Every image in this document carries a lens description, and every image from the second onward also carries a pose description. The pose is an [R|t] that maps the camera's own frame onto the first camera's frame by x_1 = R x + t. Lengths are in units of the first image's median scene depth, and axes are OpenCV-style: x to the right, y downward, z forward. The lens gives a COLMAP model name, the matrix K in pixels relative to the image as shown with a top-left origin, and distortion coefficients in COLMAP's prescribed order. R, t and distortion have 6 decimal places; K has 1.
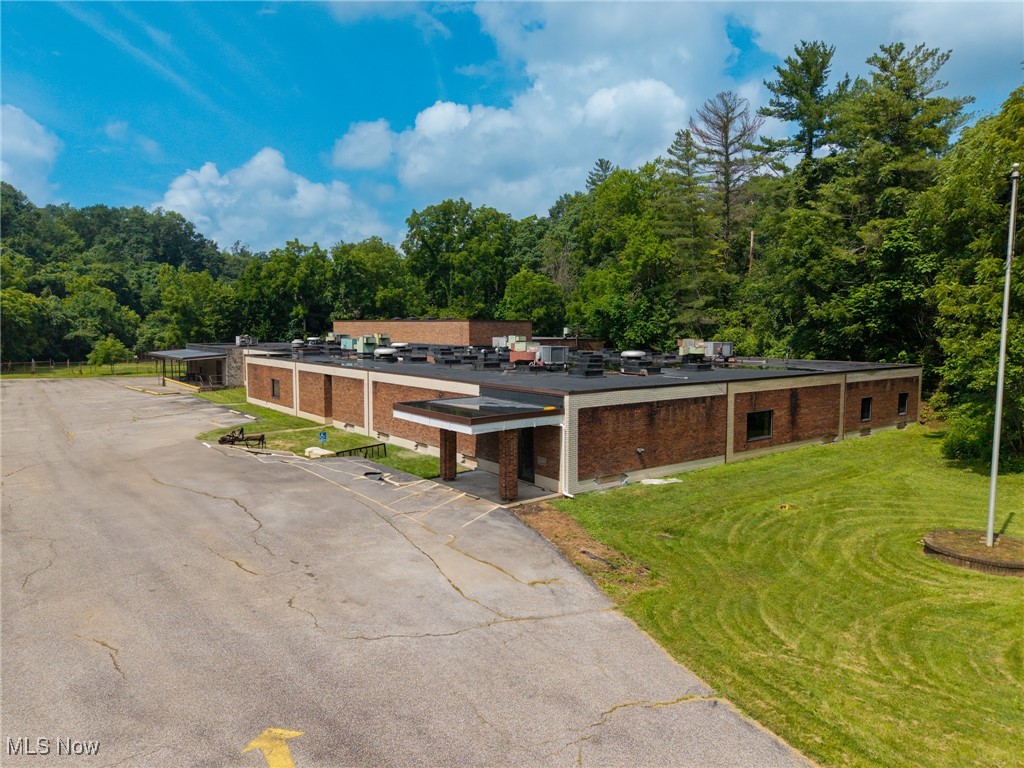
lens RADIAL K [[677.7, 0, 512.0], [0, 677.7, 384.0], [0, 0, 1]] dist [0.042580, -0.050249]
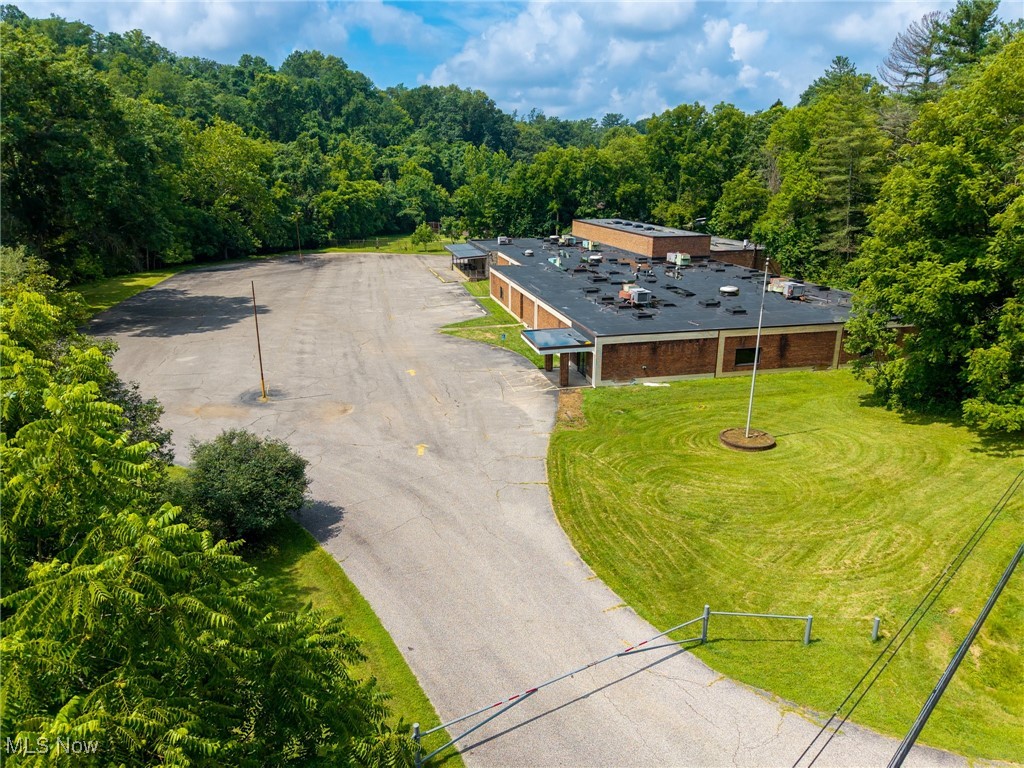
lens RADIAL K [[677.7, 0, 512.0], [0, 677.7, 384.0], [0, 0, 1]] dist [0.042580, -0.050249]
pose [[0.910279, 0.121762, -0.395685, 0.324945], [-0.033542, 0.974319, 0.222659, -0.139421], [0.412635, -0.189409, 0.890986, -0.433943]]
